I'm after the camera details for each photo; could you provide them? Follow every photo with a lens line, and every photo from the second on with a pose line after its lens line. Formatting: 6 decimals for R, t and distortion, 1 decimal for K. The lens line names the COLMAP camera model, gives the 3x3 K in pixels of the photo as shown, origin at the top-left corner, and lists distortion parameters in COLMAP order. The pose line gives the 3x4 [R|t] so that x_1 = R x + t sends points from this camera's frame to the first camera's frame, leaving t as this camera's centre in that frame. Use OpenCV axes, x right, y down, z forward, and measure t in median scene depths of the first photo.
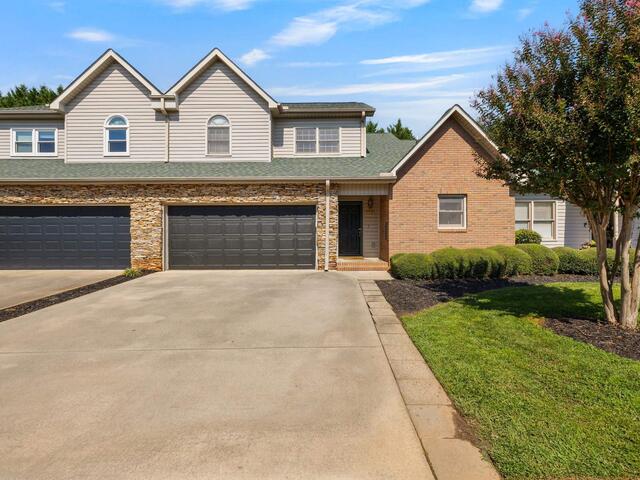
lens RADIAL K [[301.8, 0, 320.2], [0, 301.8, 235.7], [0, 0, 1]] dist [0.005119, 0.000148]
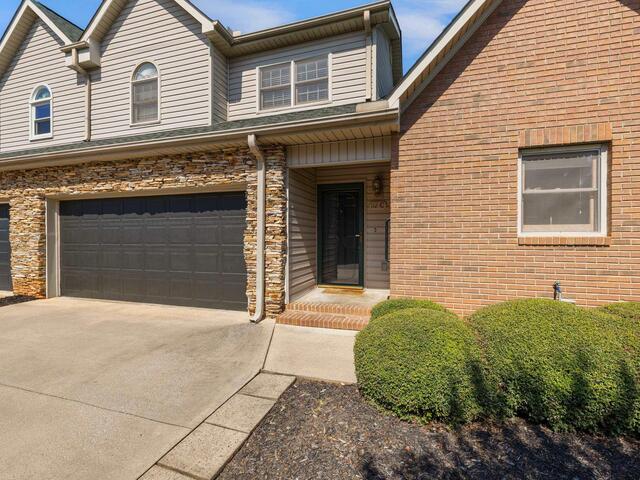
lens RADIAL K [[301.8, 0, 319.9], [0, 301.8, 242.5], [0, 0, 1]] dist [0.005119, 0.000148]
pose [[0.953873, 0.008734, -0.300083, 0.258770], [-0.005569, 0.999920, 0.011401, -0.017401], [0.300158, -0.009204, 0.953845, 0.538228]]
